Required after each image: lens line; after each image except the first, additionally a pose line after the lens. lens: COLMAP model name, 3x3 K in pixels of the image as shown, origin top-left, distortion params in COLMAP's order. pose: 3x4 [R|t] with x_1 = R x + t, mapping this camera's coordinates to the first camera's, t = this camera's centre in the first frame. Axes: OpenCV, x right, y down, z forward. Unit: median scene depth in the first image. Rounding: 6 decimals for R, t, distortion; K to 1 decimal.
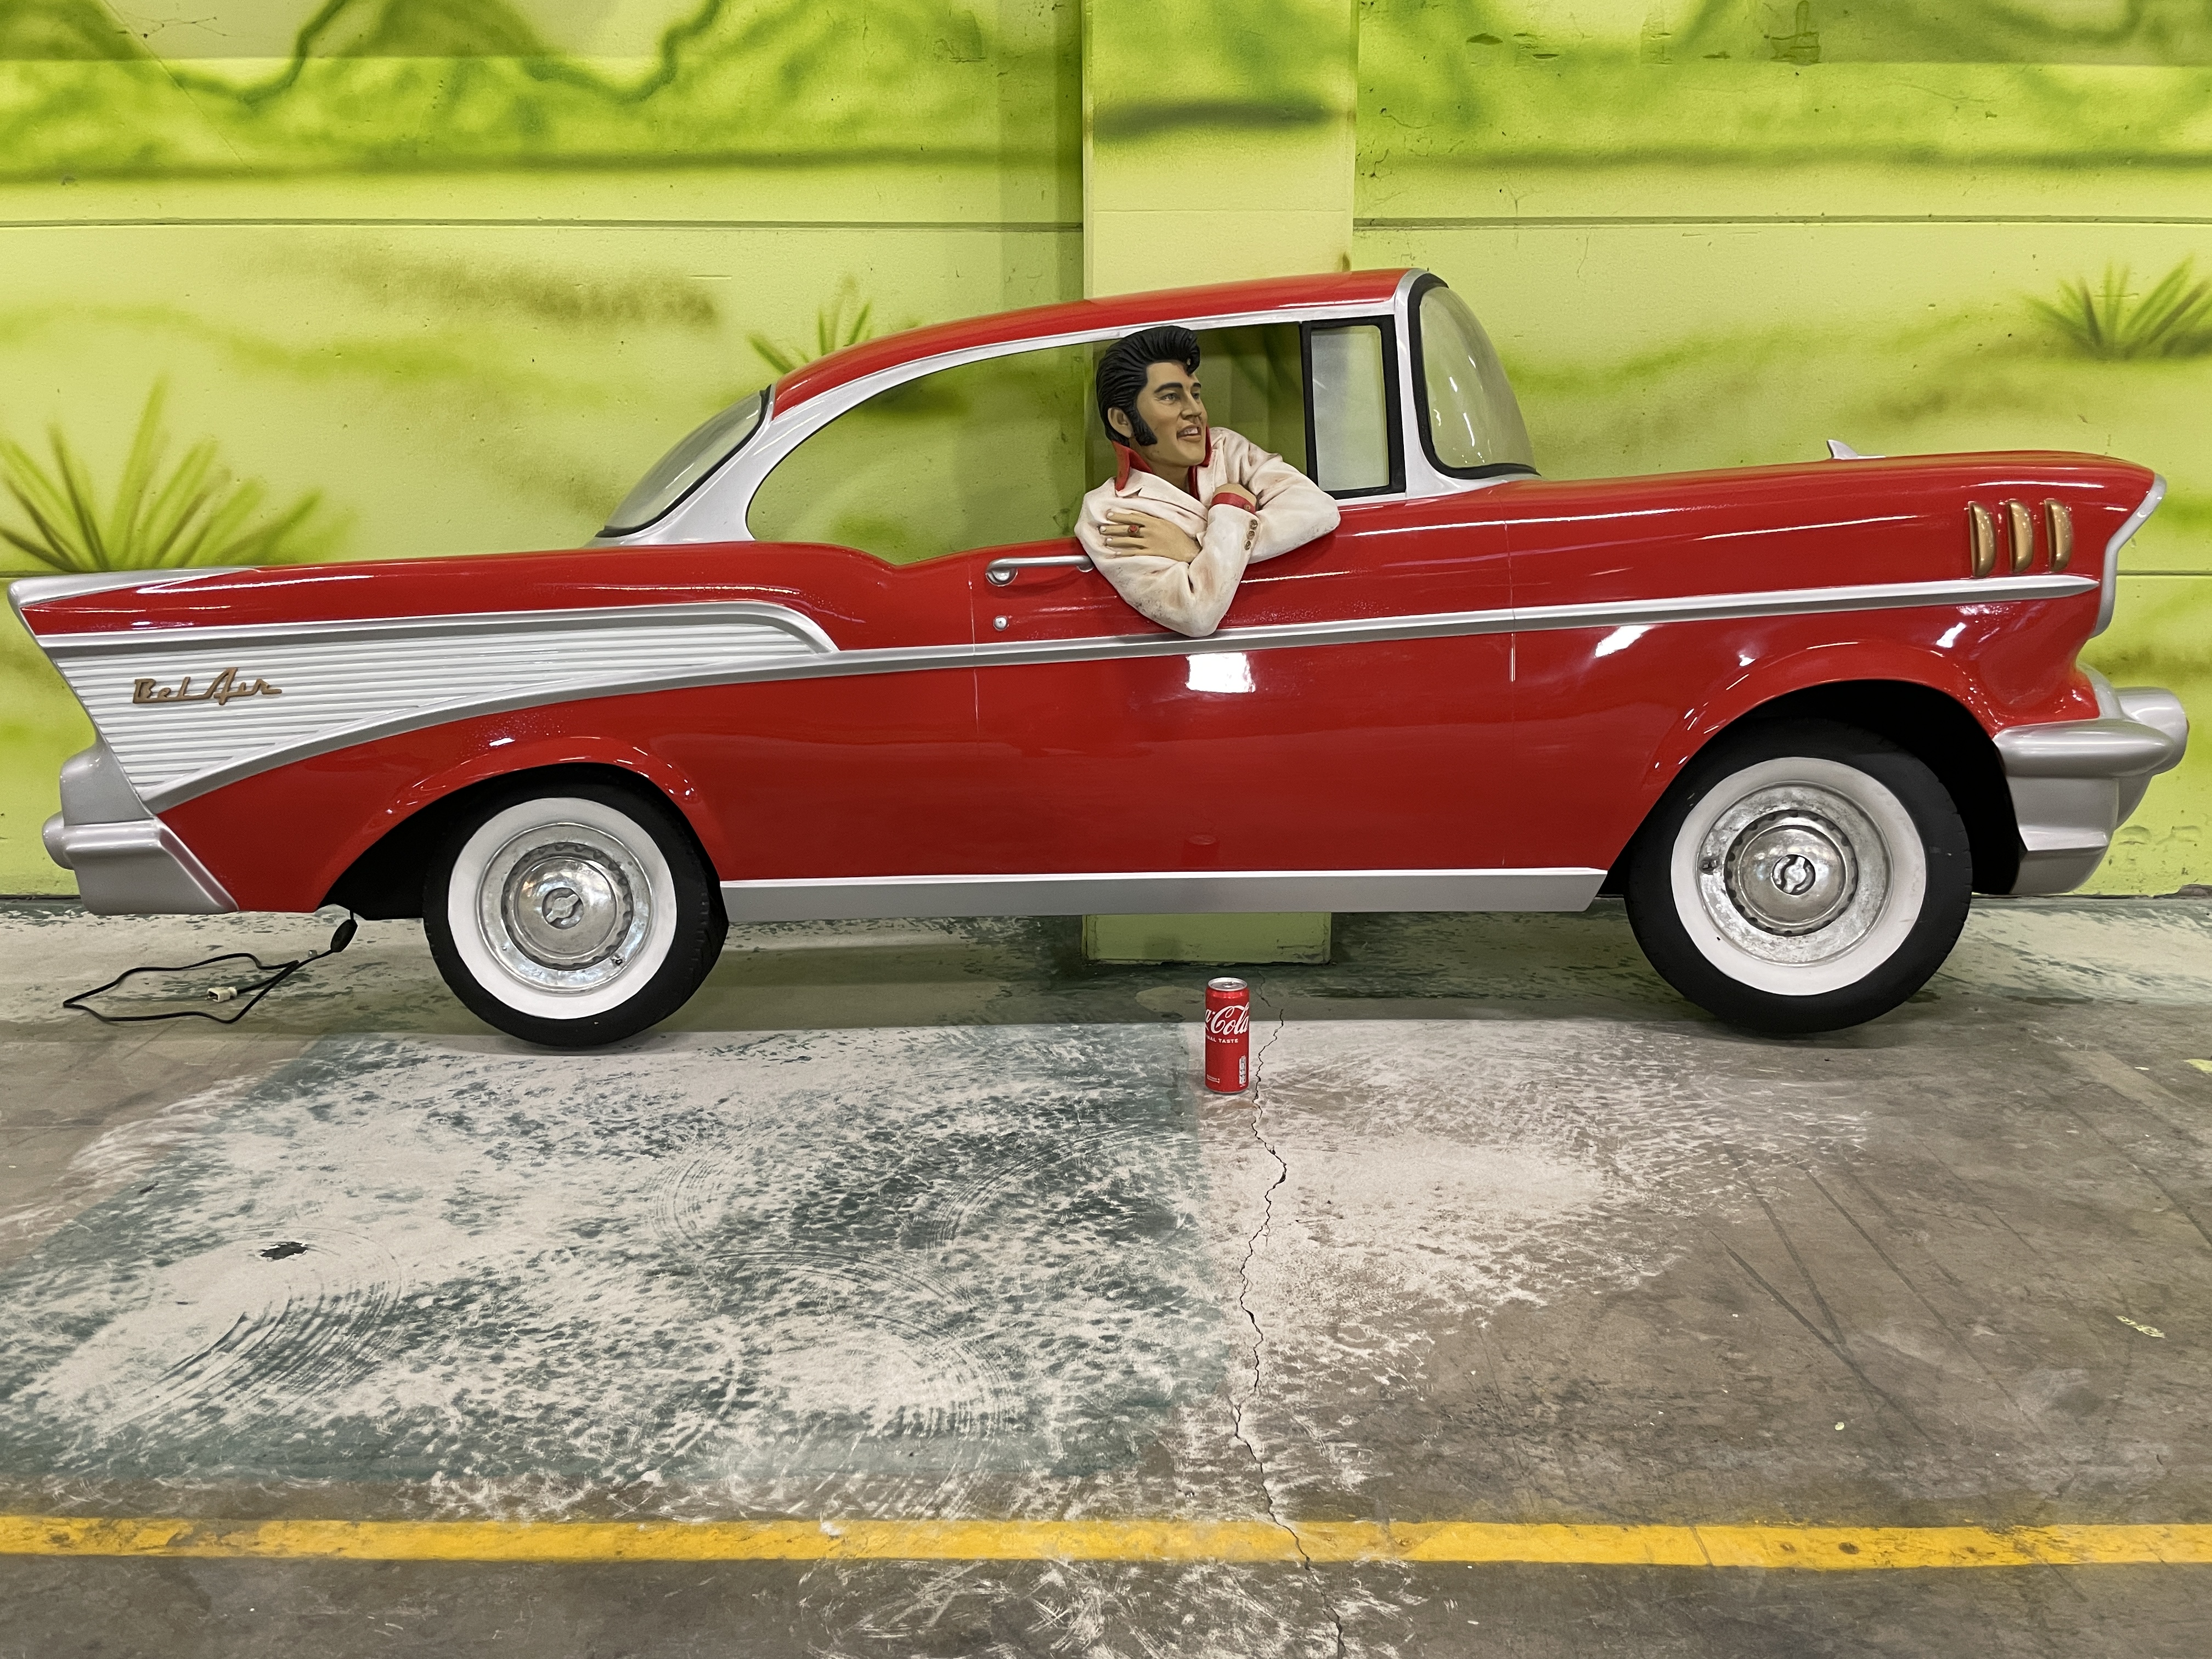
lens RADIAL K [[1682.9, 0, 1106.0], [0, 1682.9, 829.5], [0, 0, 1]] dist [0.085031, -0.128713]
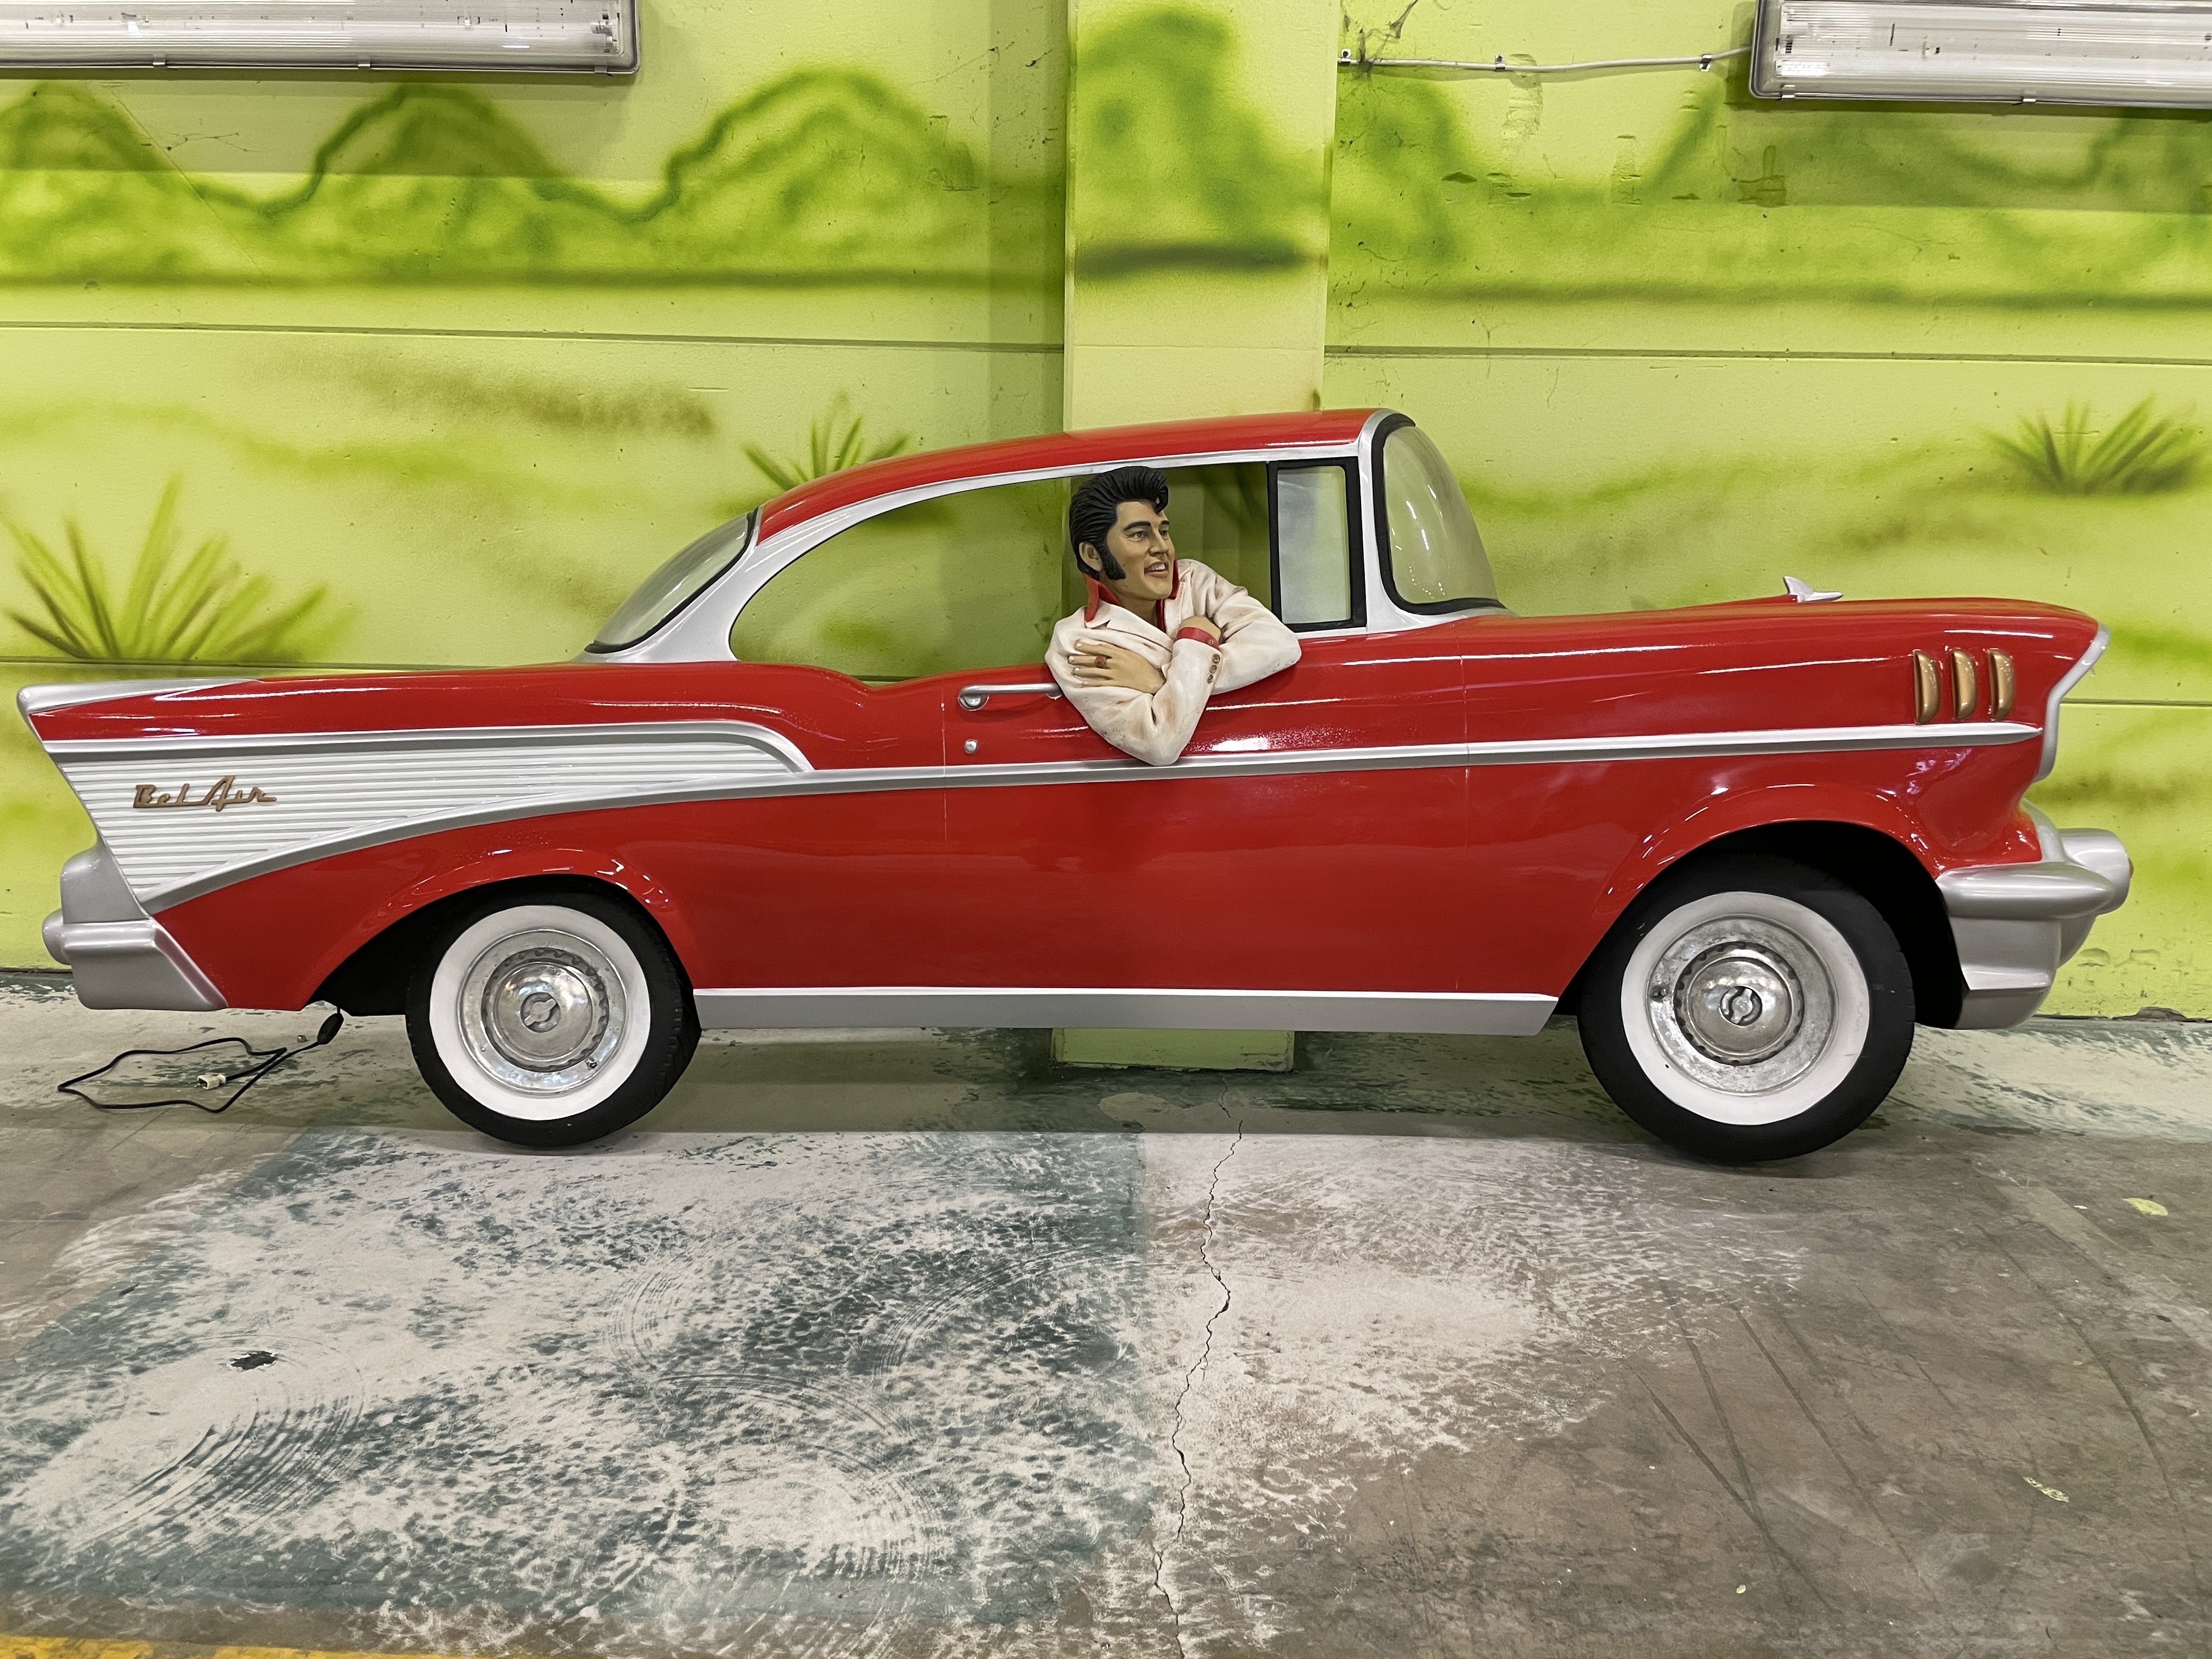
lens RADIAL K [[1681.1, 0, 1093.5], [0, 1681.1, 828.3], [0, 0, 1]] dist [0.085389, -0.129238]
pose [[0.999700, 0.021534, -0.011688, 0.025975], [-0.021825, 0.999440, -0.025360, -0.048059], [0.011136, 0.025607, 0.999610, -0.029533]]
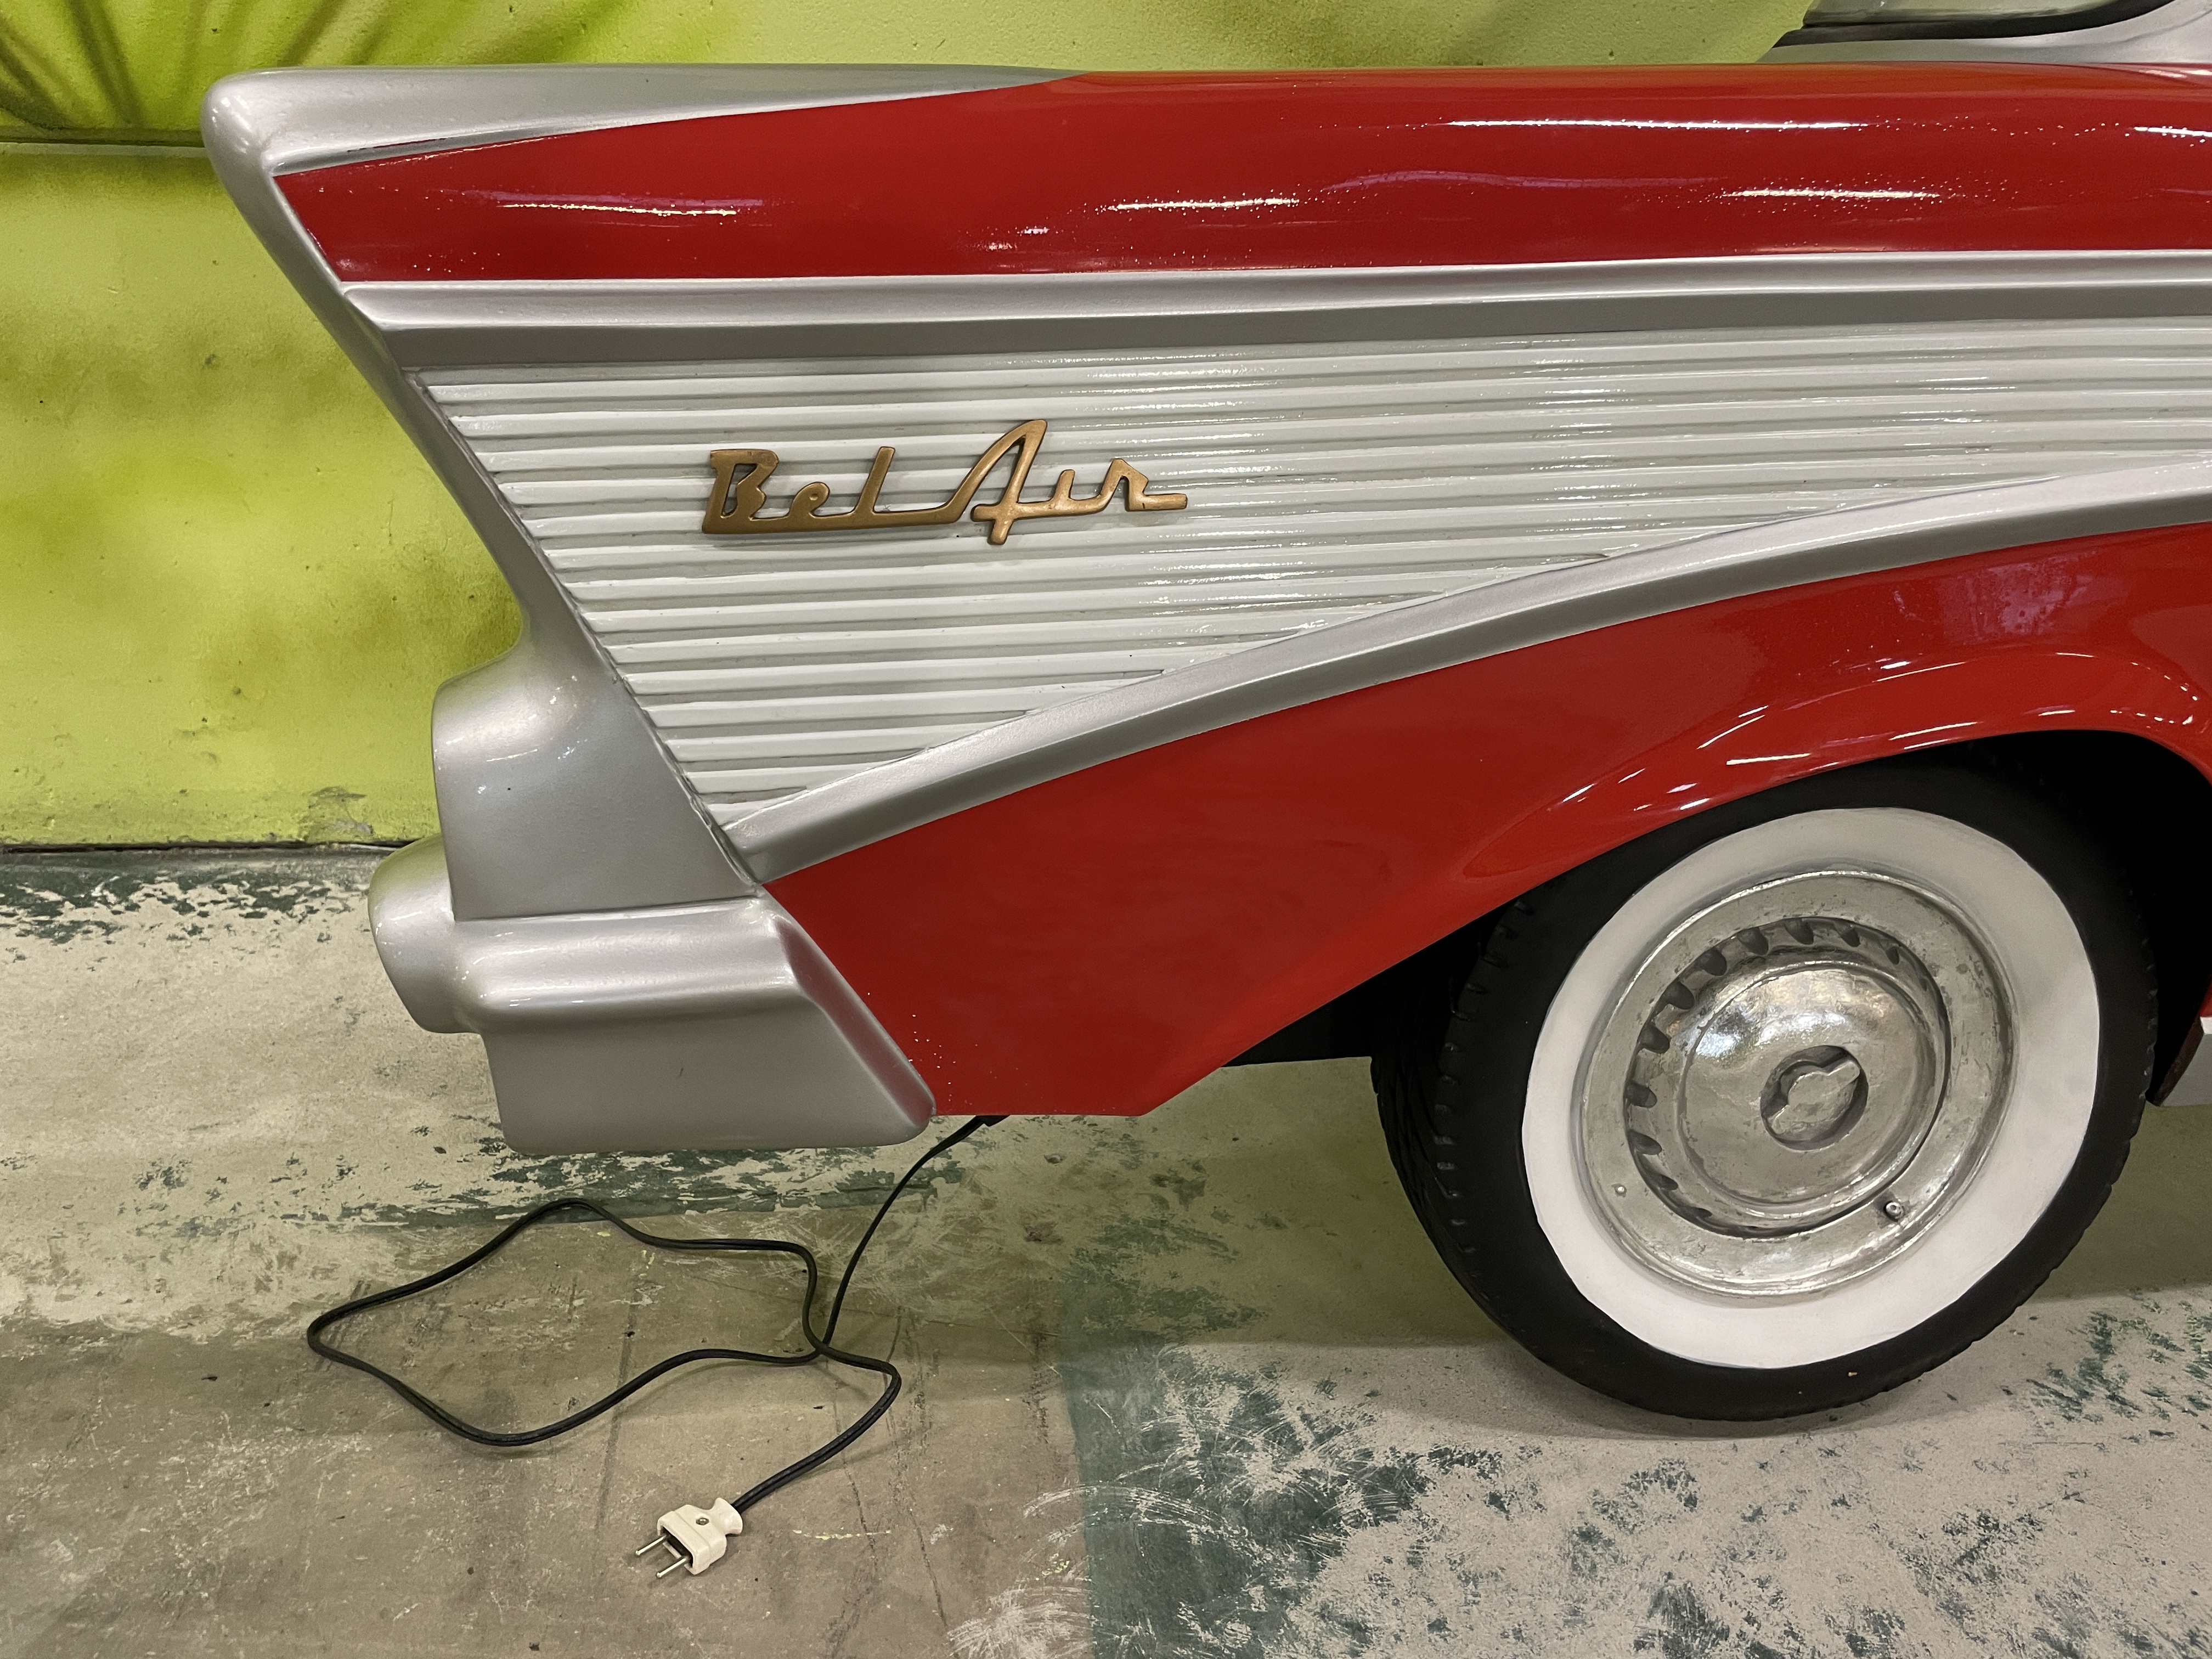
lens RADIAL K [[1681.1, 0, 1093.5], [0, 1681.1, 828.3], [0, 0, 1]] dist [0.085389, -0.129238]
pose [[0.991204, -0.008753, 0.132050, -0.541689], [-0.014949, 0.984018, 0.177438, -0.076970], [-0.131493, -0.177851, 0.975233, 0.693470]]
